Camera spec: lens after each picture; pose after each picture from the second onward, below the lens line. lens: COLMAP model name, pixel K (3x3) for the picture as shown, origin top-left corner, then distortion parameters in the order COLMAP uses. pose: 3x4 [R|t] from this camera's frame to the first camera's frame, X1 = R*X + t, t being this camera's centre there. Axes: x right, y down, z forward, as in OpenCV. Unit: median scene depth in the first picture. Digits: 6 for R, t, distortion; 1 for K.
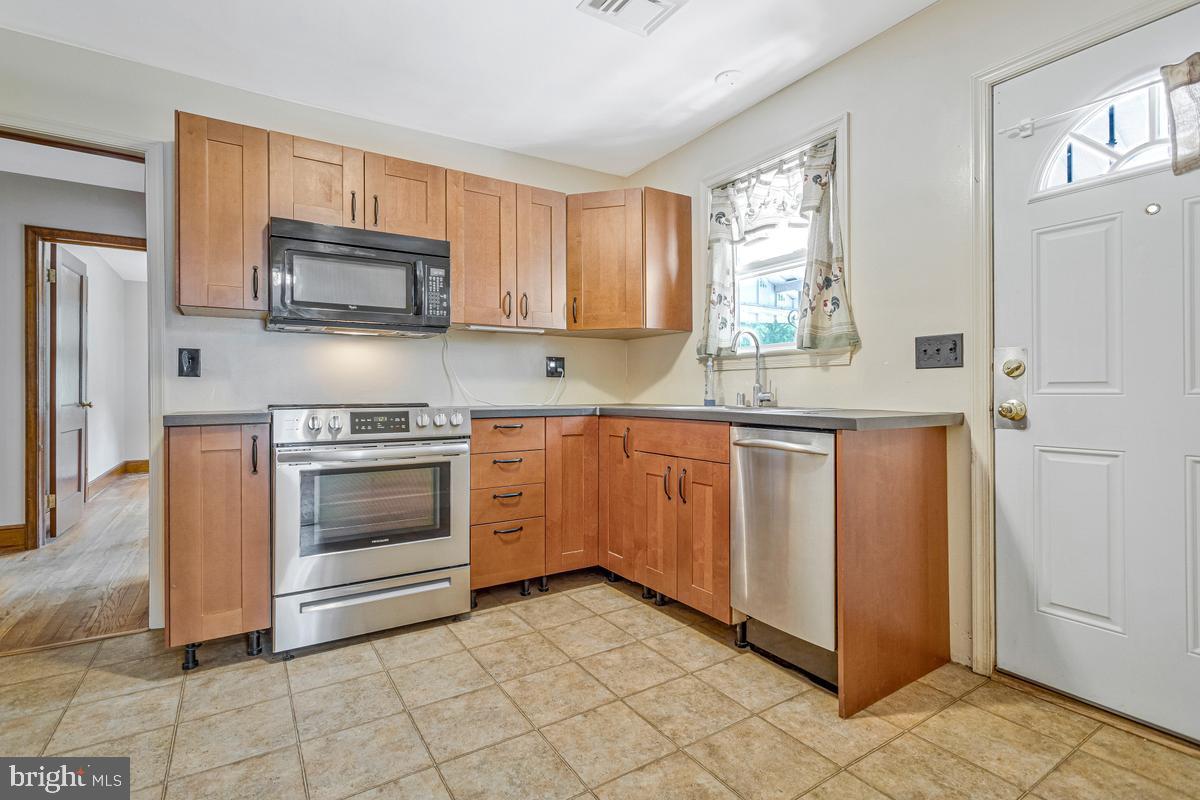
lens RADIAL K [[572.4, 0, 600.7], [0, 572.4, 389.9], [0, 0, 1]] dist [0.005613, 0.000744]
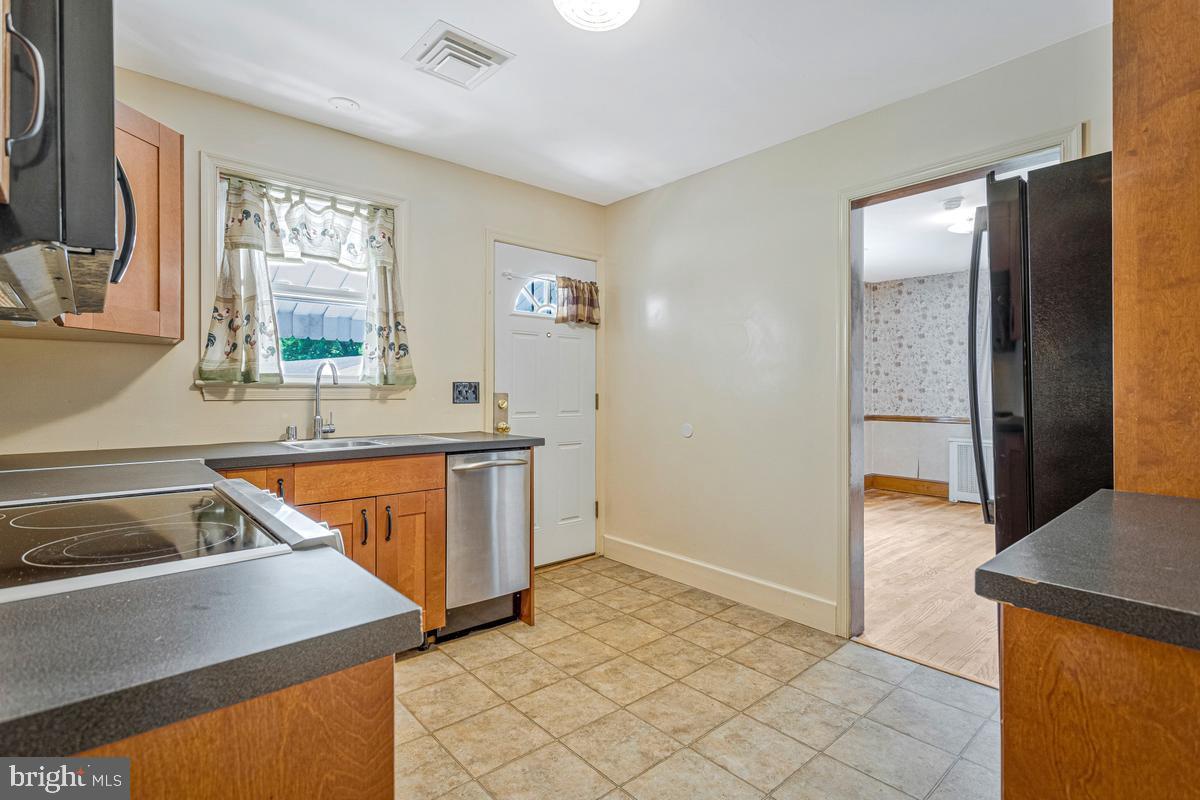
lens RADIAL K [[572.4, 0, 597.0], [0, 572.4, 394.2], [0, 0, 1]] dist [0.005613, 0.000744]
pose [[-0.151484, 0.002164, 0.988457, -0.706983], [-0.004851, 0.999984, -0.002933, -0.043469], [-0.988448, -0.005239, -0.151471, 0.632309]]
